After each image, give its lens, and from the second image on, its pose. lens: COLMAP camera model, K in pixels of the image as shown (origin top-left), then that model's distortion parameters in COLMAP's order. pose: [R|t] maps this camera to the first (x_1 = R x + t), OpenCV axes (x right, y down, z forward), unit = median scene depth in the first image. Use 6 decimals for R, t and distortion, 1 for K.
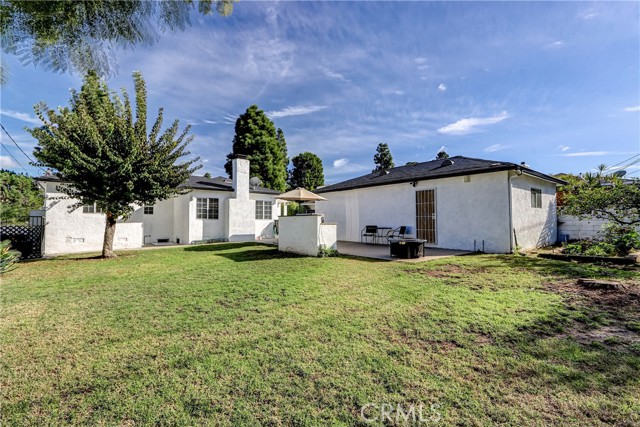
lens RADIAL K [[293.8, 0, 315.4], [0, 293.8, 214.0], [0, 0, 1]] dist [0.001035, -0.001209]
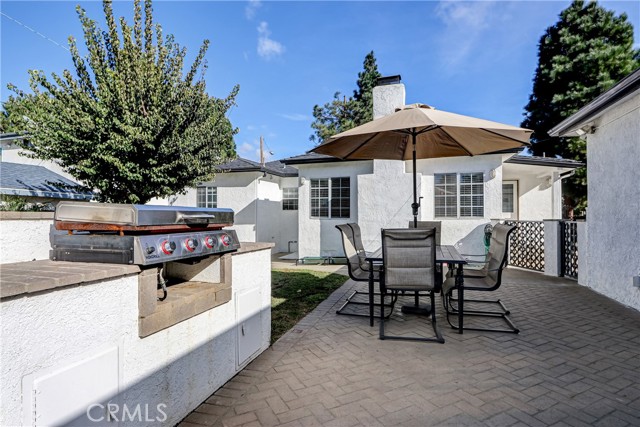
lens RADIAL K [[346.3, 0, 319.6], [0, 346.3, 212.7], [0, 0, 1]] dist [-0.000922, -0.000577]
pose [[0.547881, -0.010006, -0.836497, 0.125605], [0.025708, 0.999658, 0.004880, 0.003898], [0.836161, -0.024178, 0.547950, 0.562982]]
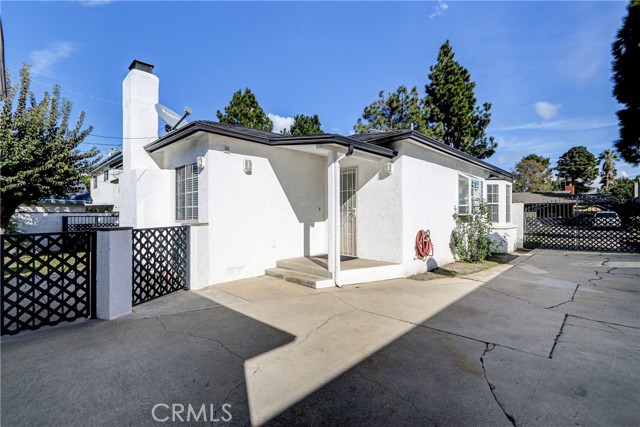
lens RADIAL K [[293.8, 0, 316.9], [0, 293.8, 215.4], [0, 0, 1]] dist [0.001035, -0.001209]
pose [[0.095977, 0.009632, -0.995337, 0.176498], [0.026927, 0.999562, 0.012269, 0.010775], [0.995019, -0.027979, 0.095675, 1.088475]]
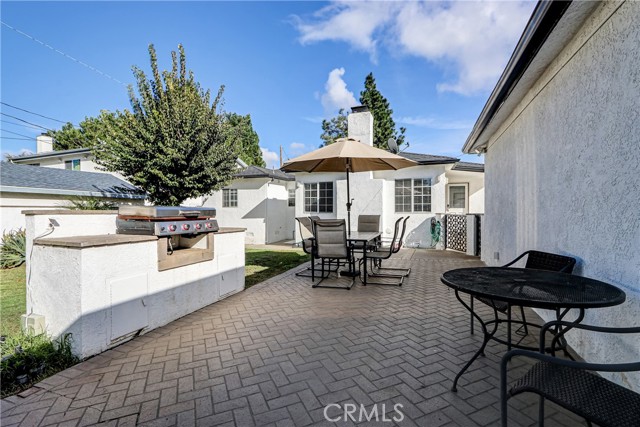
lens RADIAL K [[293.8, 0, 318.8], [0, 293.8, 211.1], [0, 0, 1]] dist [0.001035, -0.001209]
pose [[0.498899, -0.001793, -0.866658, 0.211015], [0.028001, 0.999509, 0.014051, 0.003534], [0.866208, -0.031277, 0.498704, 0.569896]]
